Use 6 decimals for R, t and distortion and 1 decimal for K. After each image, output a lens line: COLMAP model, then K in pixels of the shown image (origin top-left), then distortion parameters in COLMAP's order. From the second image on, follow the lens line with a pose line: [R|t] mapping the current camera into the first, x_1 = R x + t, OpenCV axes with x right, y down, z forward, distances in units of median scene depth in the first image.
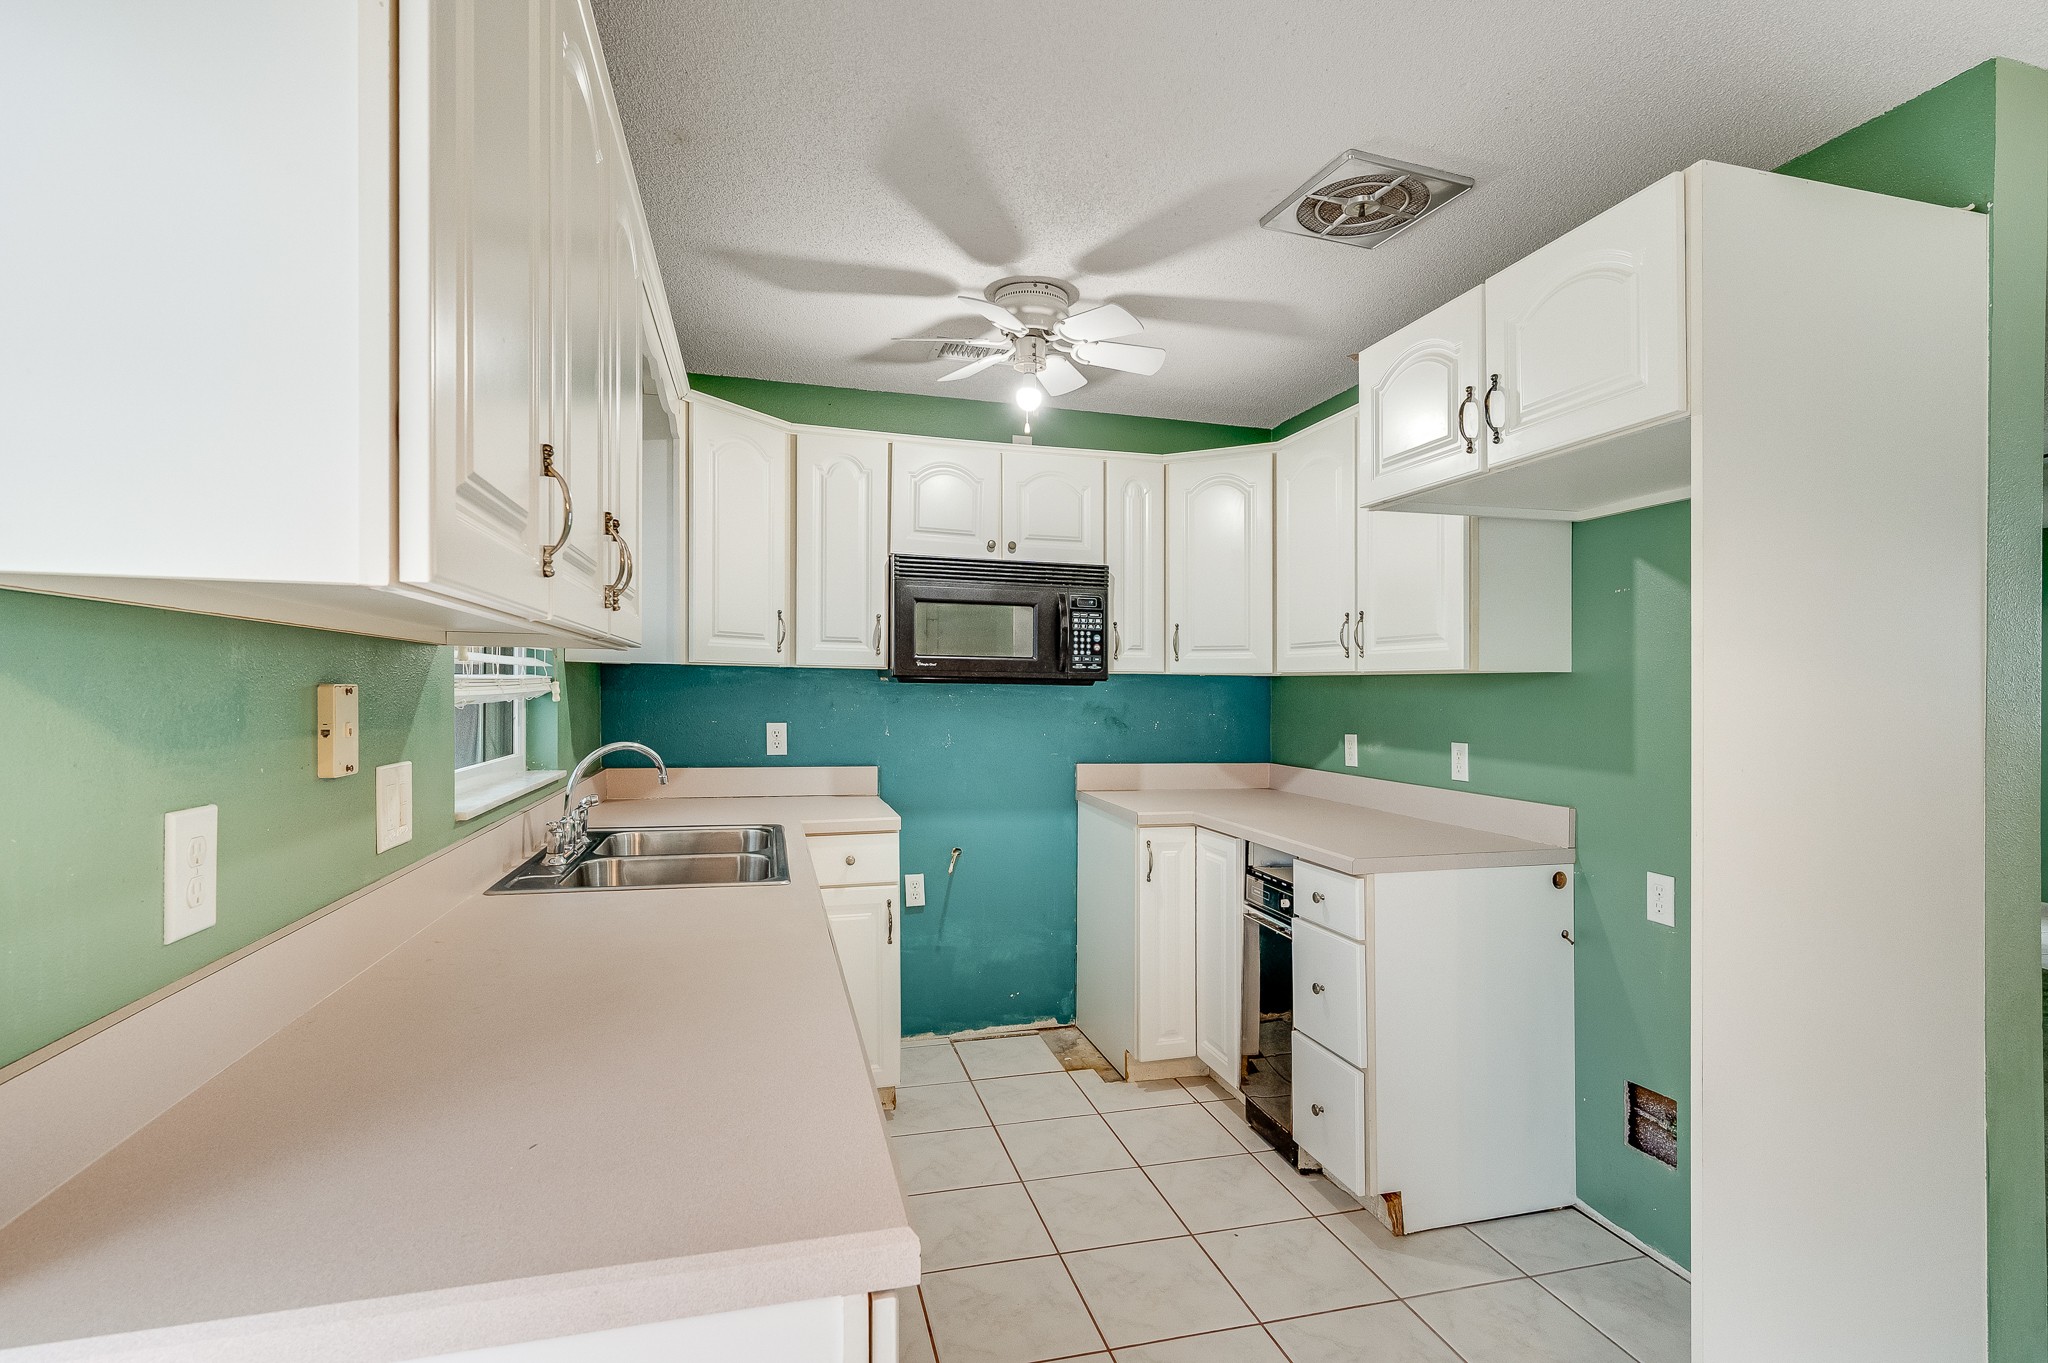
lens RADIAL K [[959.7, 0, 1027.7], [0, 959.7, 678.9], [0, 0, 1]] dist [-0.002044, -0.000276]
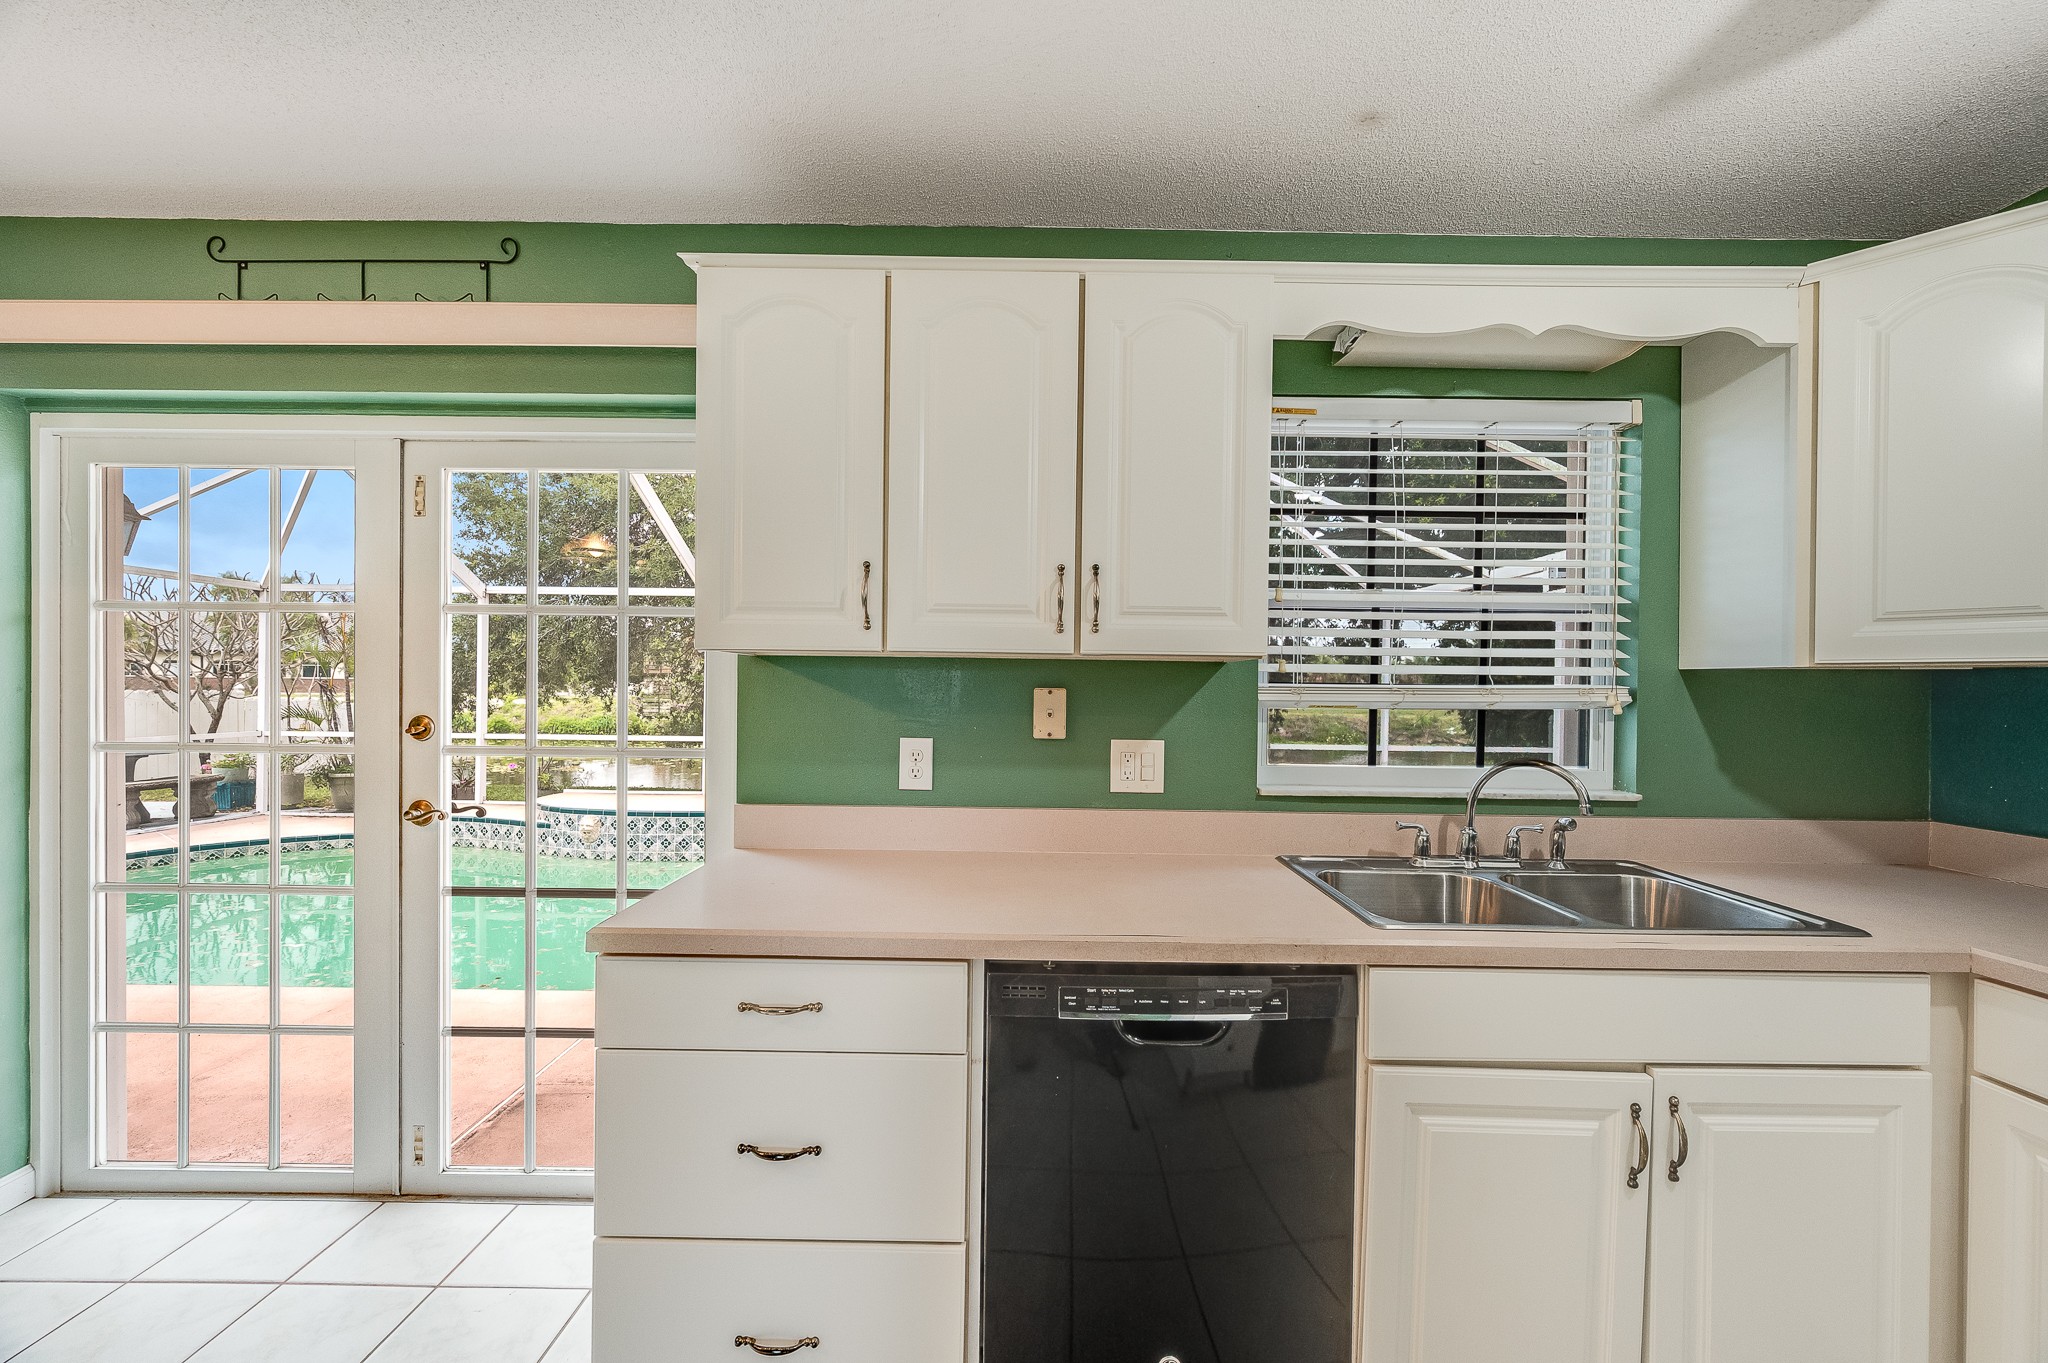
lens RADIAL K [[813.1, 0, 1013.8], [0, 813.1, 696.5], [0, 0, 1]] dist [-0.002044, 0.000138]
pose [[-0.266415, -0.002558, -0.963855, 0.294812], [-0.007332, 0.999973, -0.000627, 0.008643], [0.963831, 0.006900, -0.266426, 0.503763]]
